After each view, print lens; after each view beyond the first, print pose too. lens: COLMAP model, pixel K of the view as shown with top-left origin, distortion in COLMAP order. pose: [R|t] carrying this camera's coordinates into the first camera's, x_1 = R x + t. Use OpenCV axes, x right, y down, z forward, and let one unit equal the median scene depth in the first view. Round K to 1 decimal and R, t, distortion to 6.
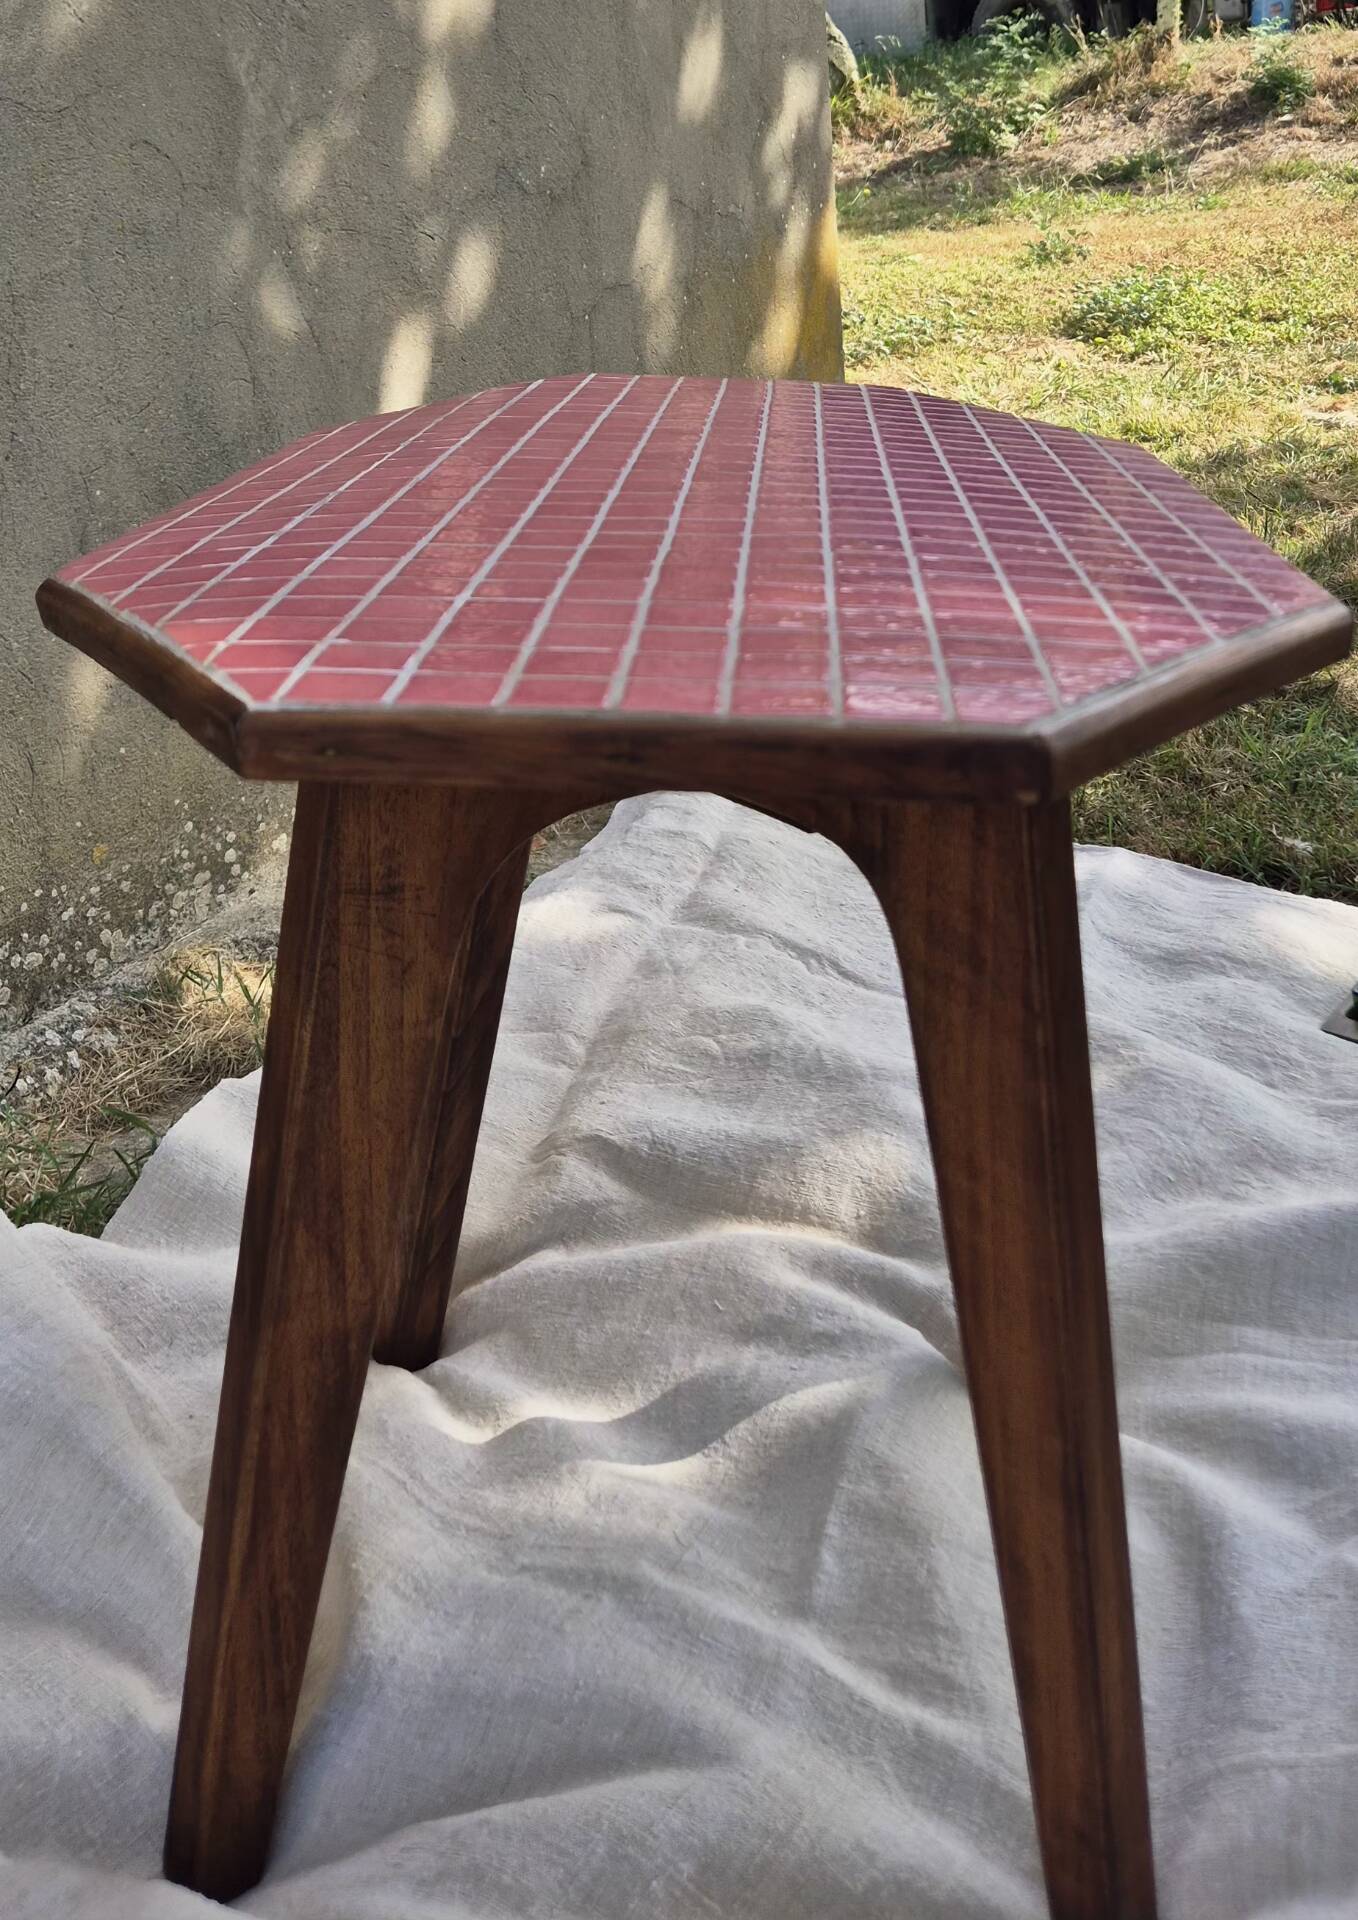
lens RADIAL K [[1966.7, 0, 667.2], [0, 1966.7, 478.9], [0, 0, 1]] dist [0.058987, -0.009062]
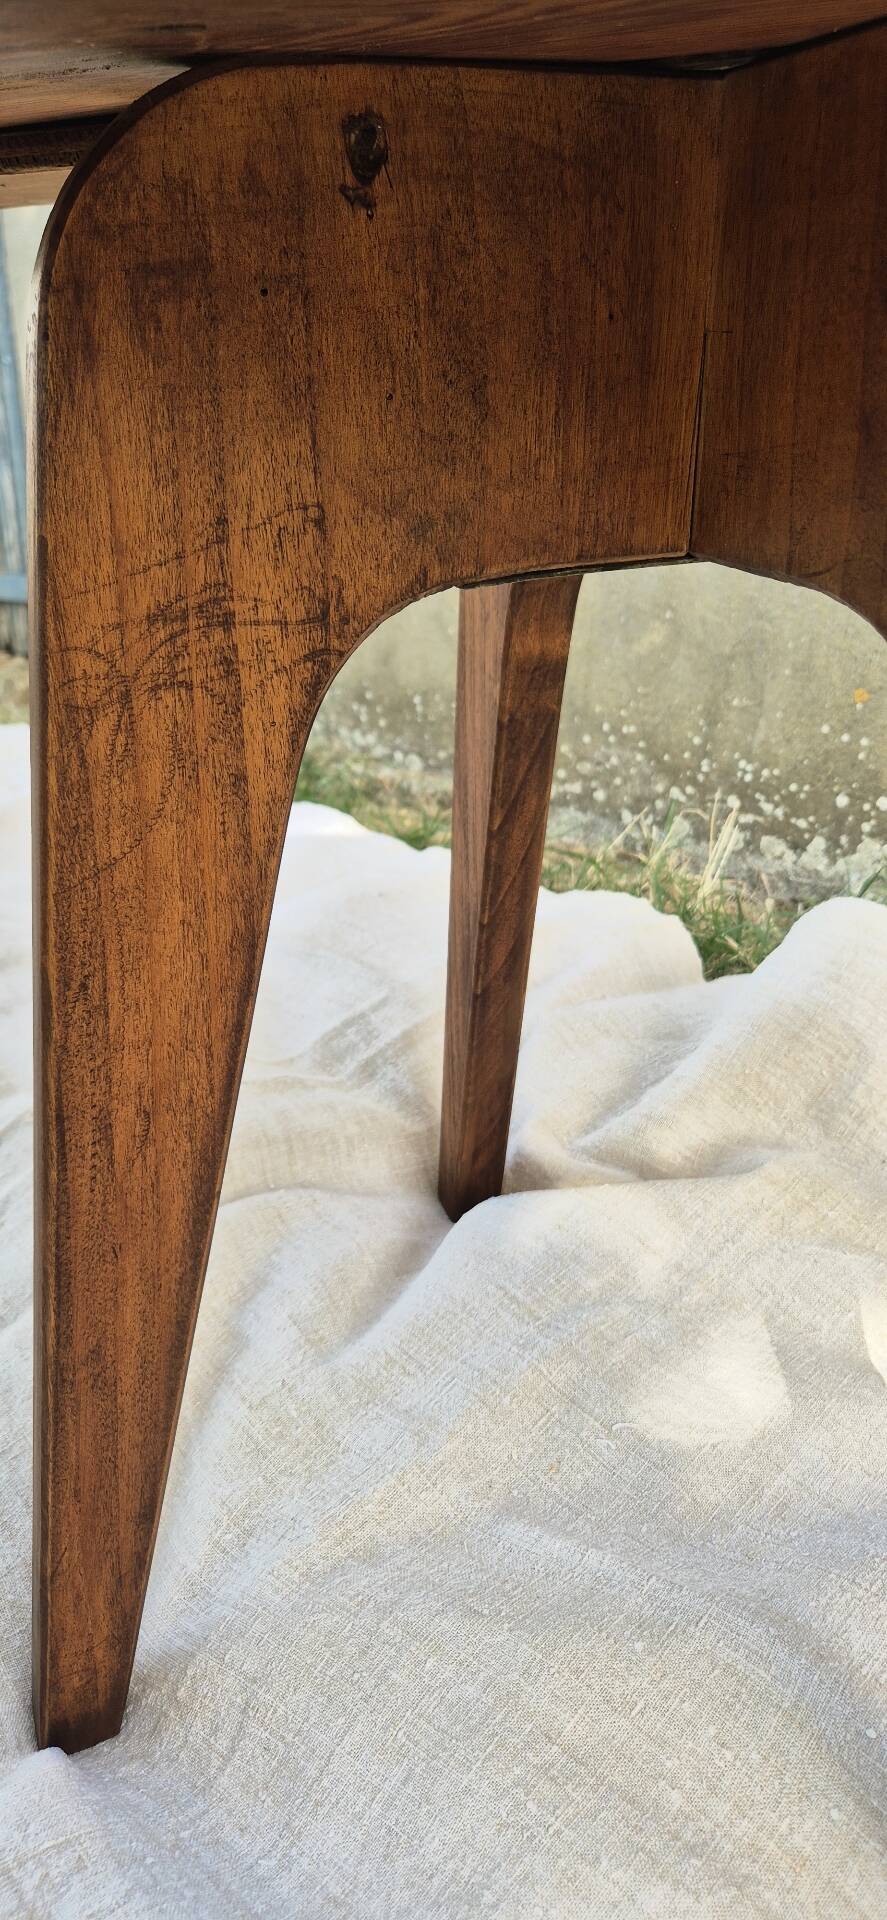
lens RADIAL K [[1307.8, 0, 438.4], [0, 1307.8, 966.2], [0, 0, 1]] dist [0.048175, -0.043894]
pose [[-0.350062, 0.400242, -0.846914, 0.299068], [-0.130353, 0.874509, 0.467163, 0.045481], [0.927612, 0.273934, -0.253959, 0.651301]]
